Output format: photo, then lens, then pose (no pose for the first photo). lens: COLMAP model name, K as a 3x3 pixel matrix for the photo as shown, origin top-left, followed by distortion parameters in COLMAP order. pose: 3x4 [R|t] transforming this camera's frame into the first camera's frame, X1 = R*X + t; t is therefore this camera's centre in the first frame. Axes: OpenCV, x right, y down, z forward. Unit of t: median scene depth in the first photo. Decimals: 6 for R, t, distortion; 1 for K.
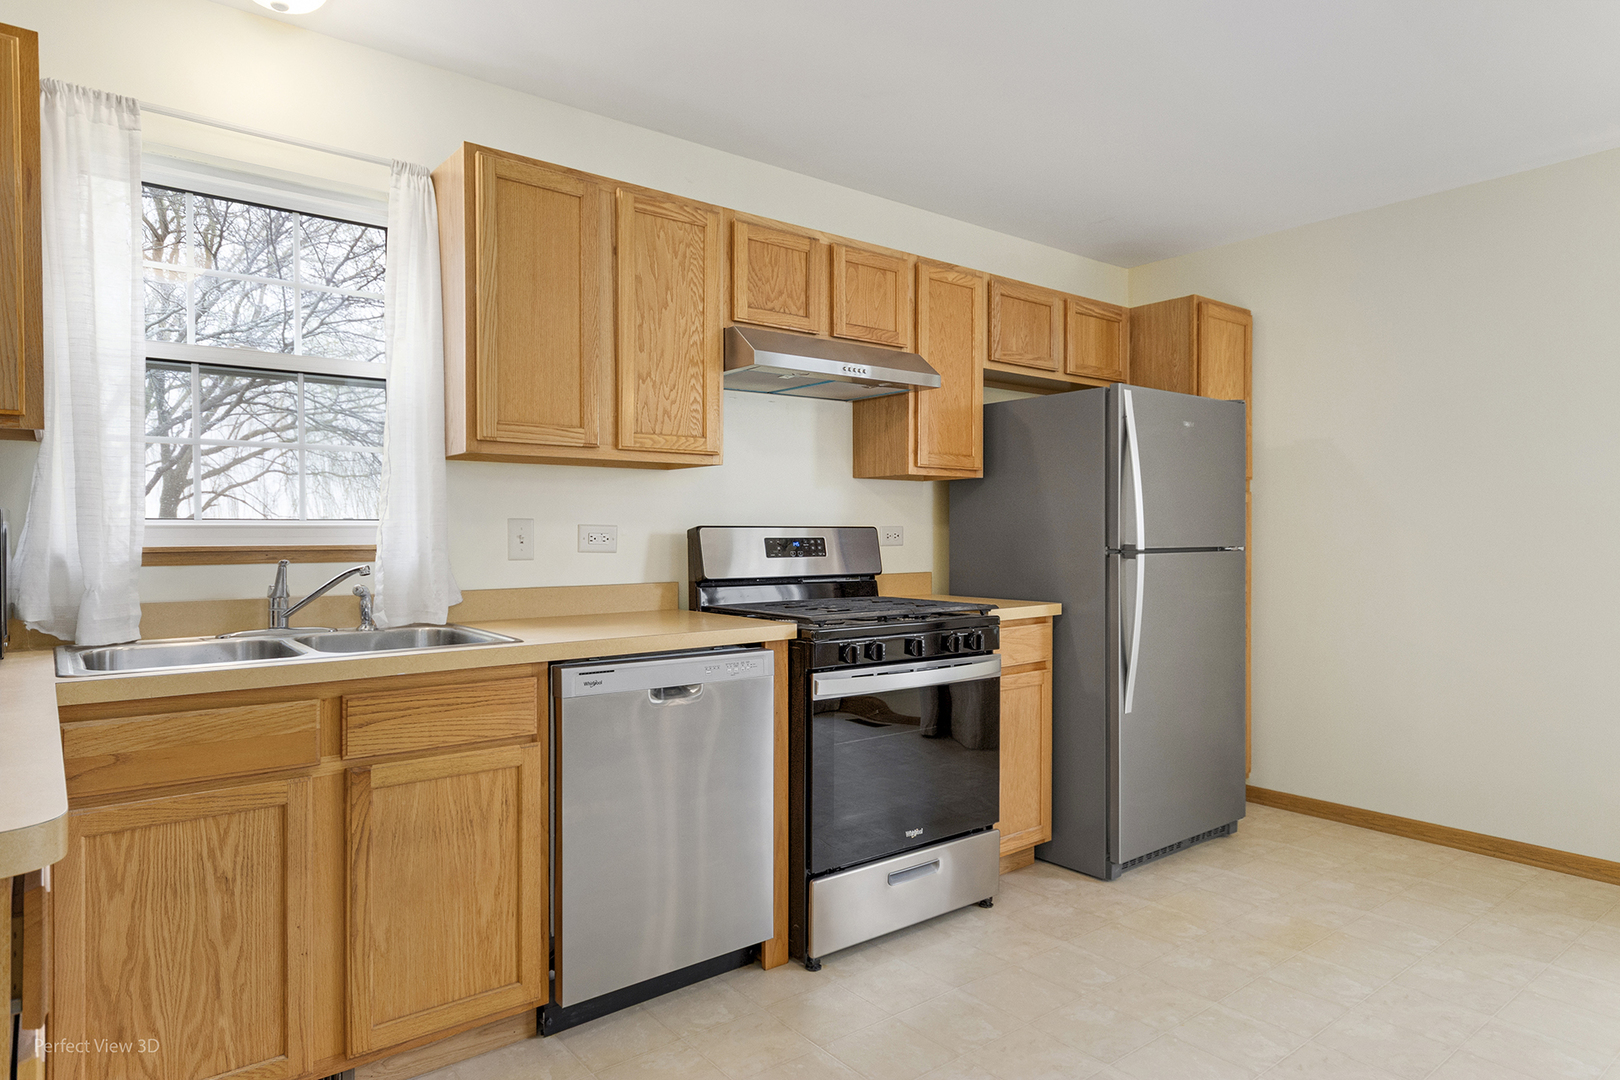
lens RADIAL K [[957.6, 0, 805.4], [0, 957.6, 542.5], [0, 0, 1]] dist [0.006732, 0.000771]
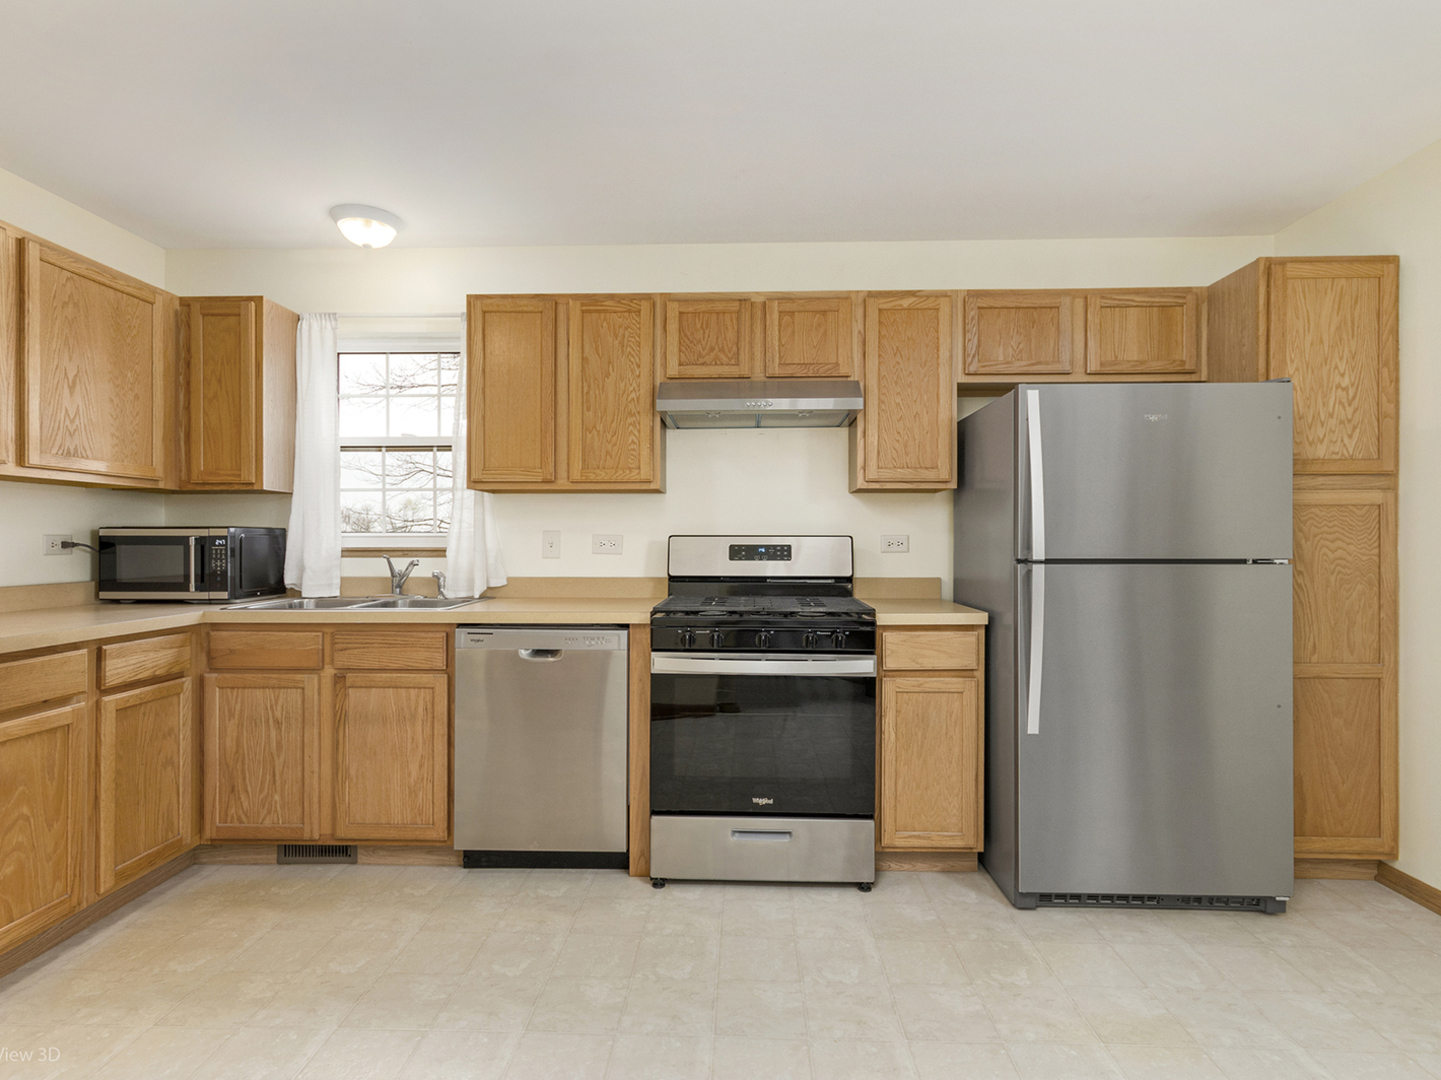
lens RADIAL K [[759.1, 0, 719.2], [0, 759.1, 541.1], [0, 0, 1]] dist [0.005391, 0.003499]
pose [[0.763643, 0.003016, -0.645632, 0.666839], [-0.008889, 0.999943, -0.005843, -0.004003], [0.645578, 0.010201, 0.763626, 0.266071]]
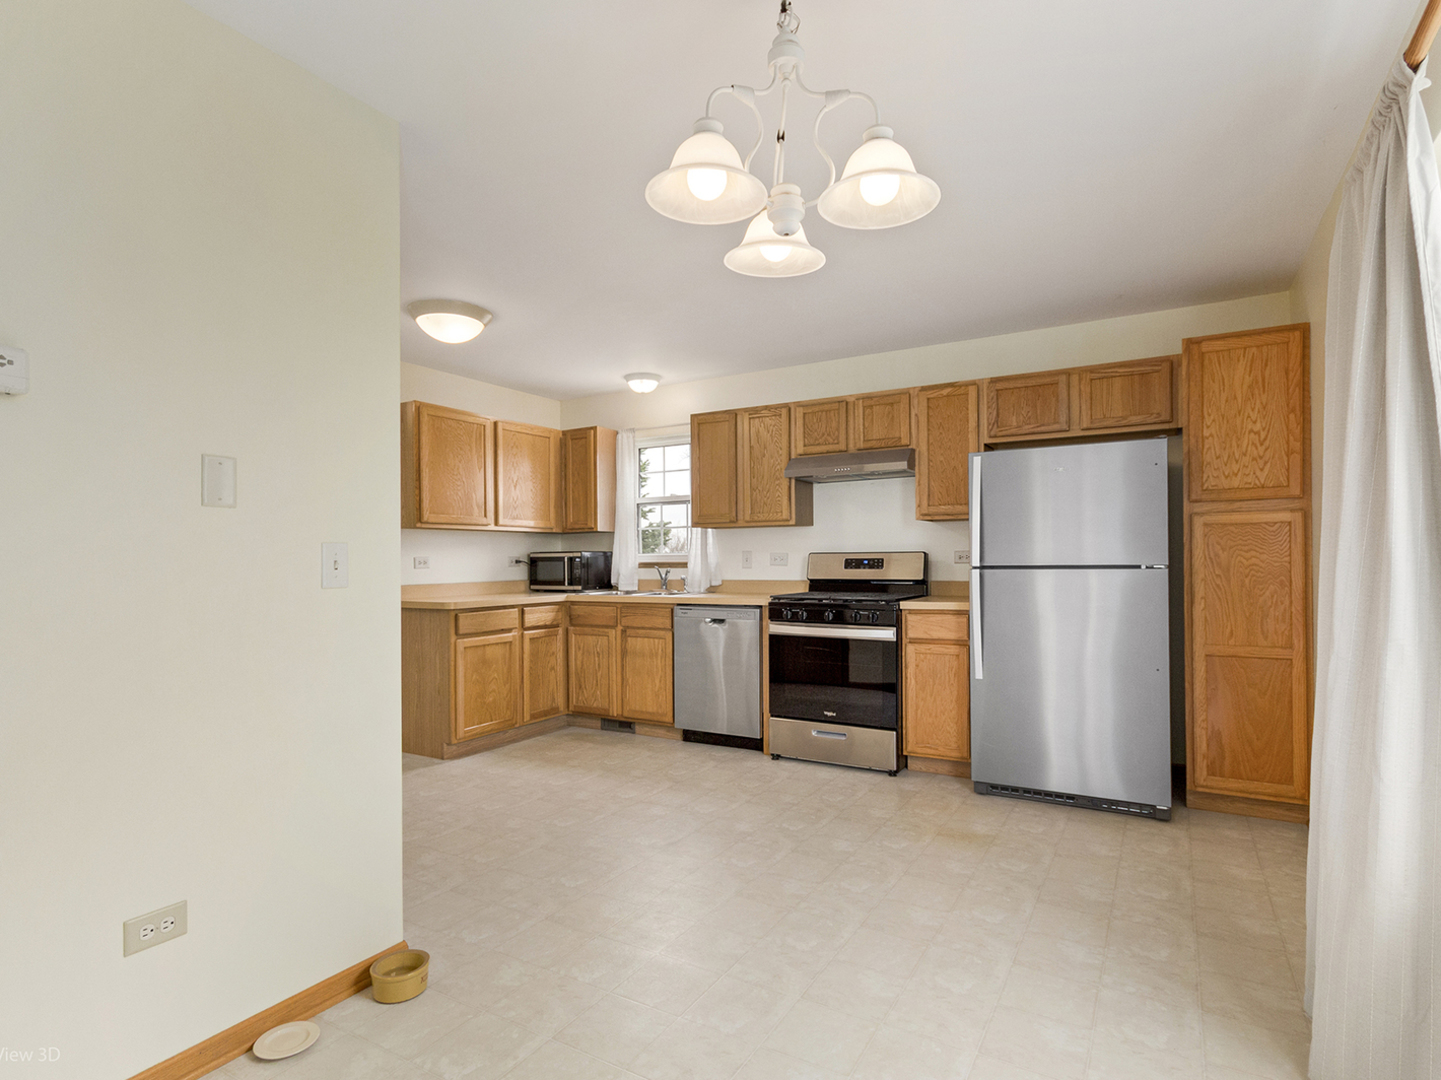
lens RADIAL K [[759.1, 0, 721.7], [0, 759.1, 560.7], [0, 0, 1]] dist [0.005391, 0.003499]
pose [[0.362871, 0.000467, -0.931839, 1.449790], [-0.001299, 0.999999, -0.000004, -0.000316], [0.931838, 0.001212, 0.362872, 0.253542]]
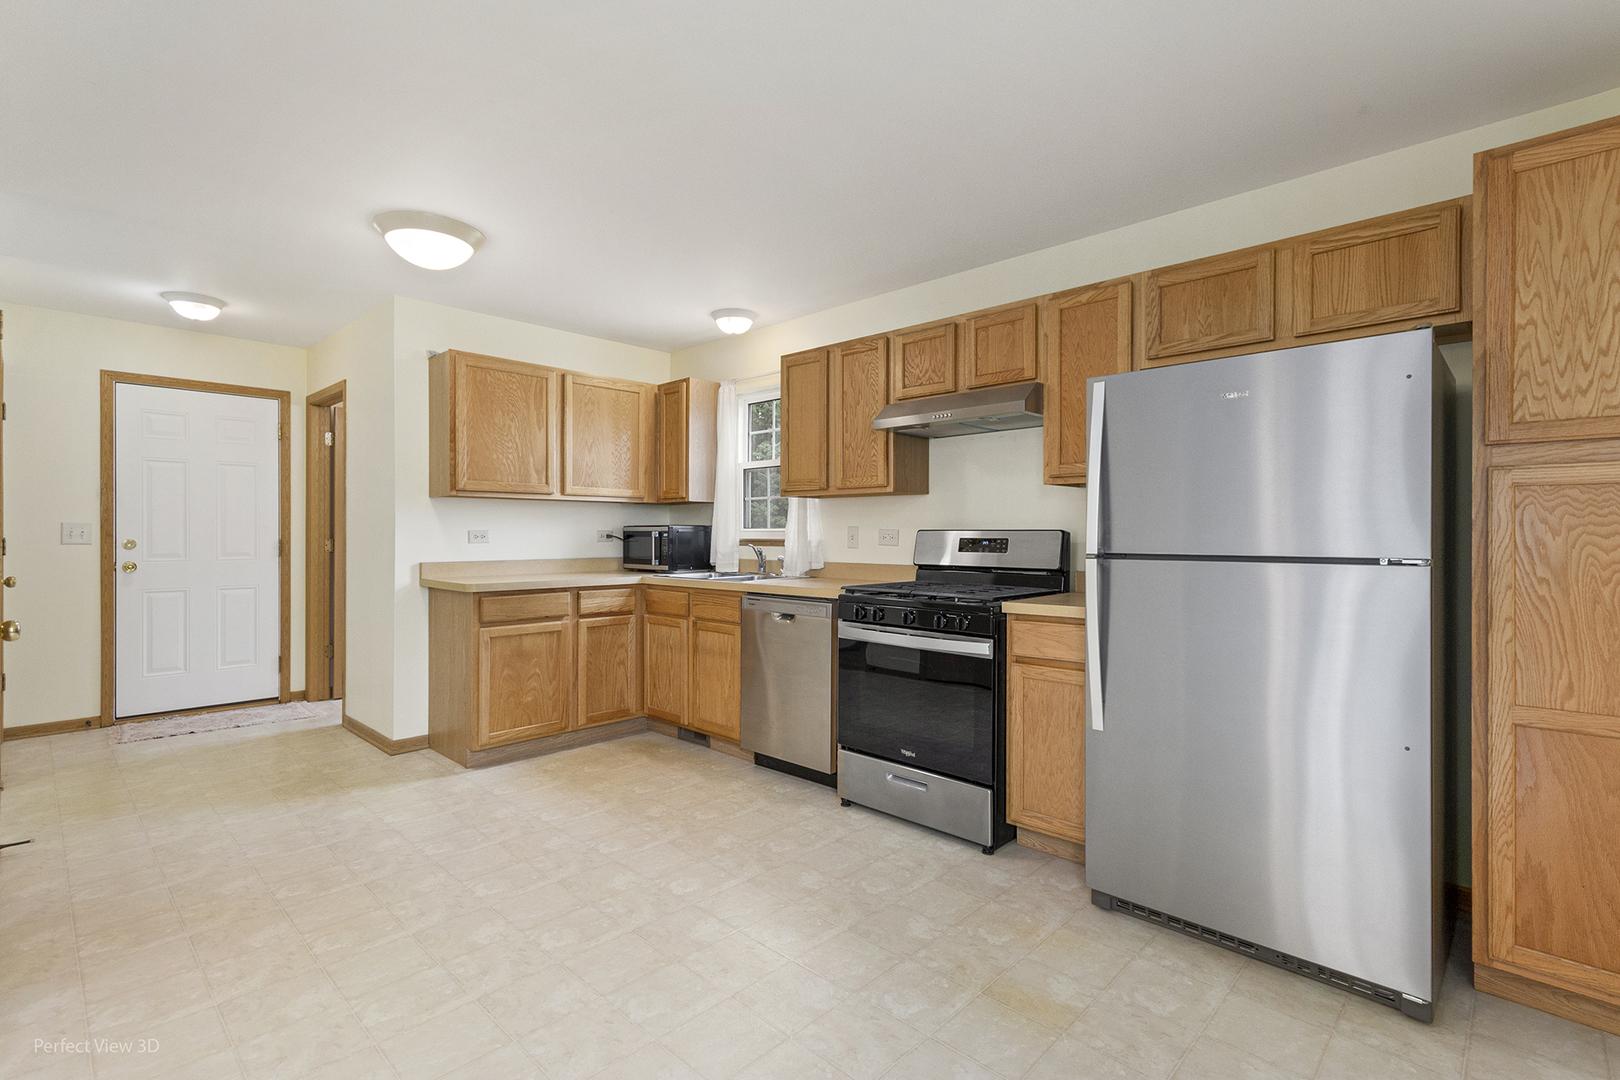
lens RADIAL K [[751.9, 0, 810.3], [0, 751.9, 534.9], [0, 0, 1]] dist [0.009656, -0.002127]
pose [[0.137951, 0.003590, -0.990433, 1.167294], [-0.012775, 0.999917, 0.001846, -0.009904], [0.990357, 0.012398, 0.137985, 0.712896]]
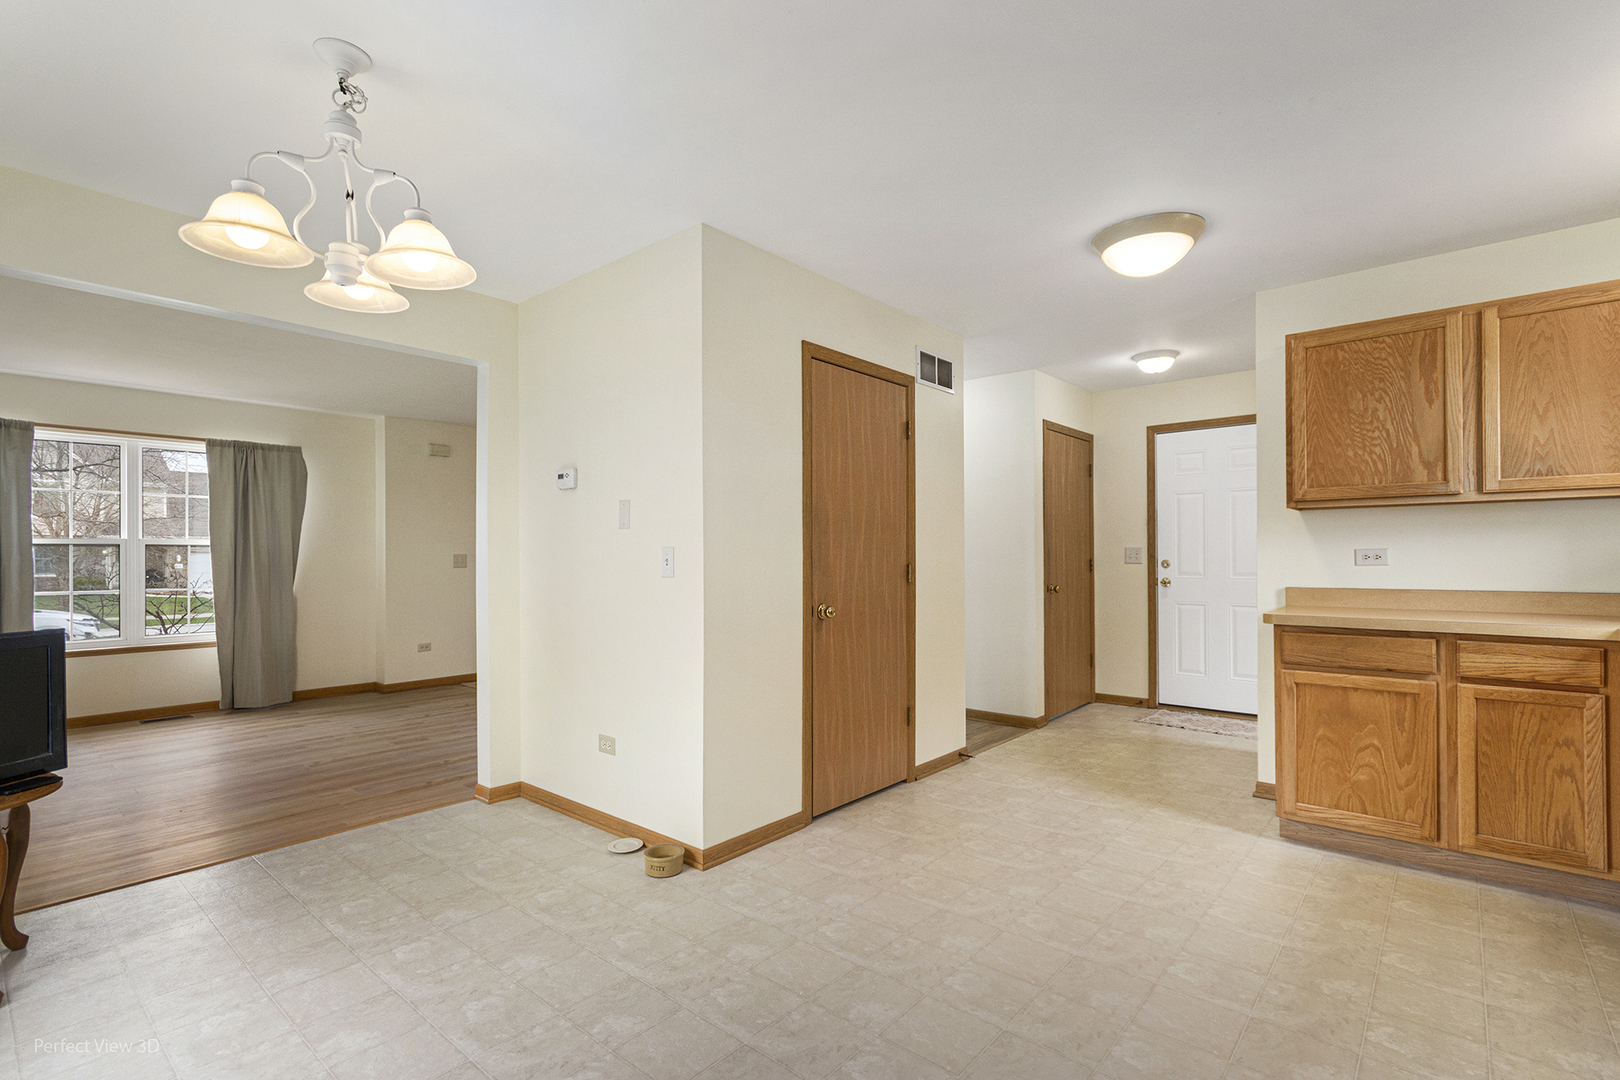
lens RADIAL K [[751.9, 0, 812.9], [0, 751.9, 553.0], [0, 0, 1]] dist [0.009656, -0.002127]
pose [[-0.980735, 0.006316, -0.195242, 0.640261], [0.005185, 0.999967, 0.006306, -0.013769], [0.195275, 0.005173, -0.980735, 1.267486]]
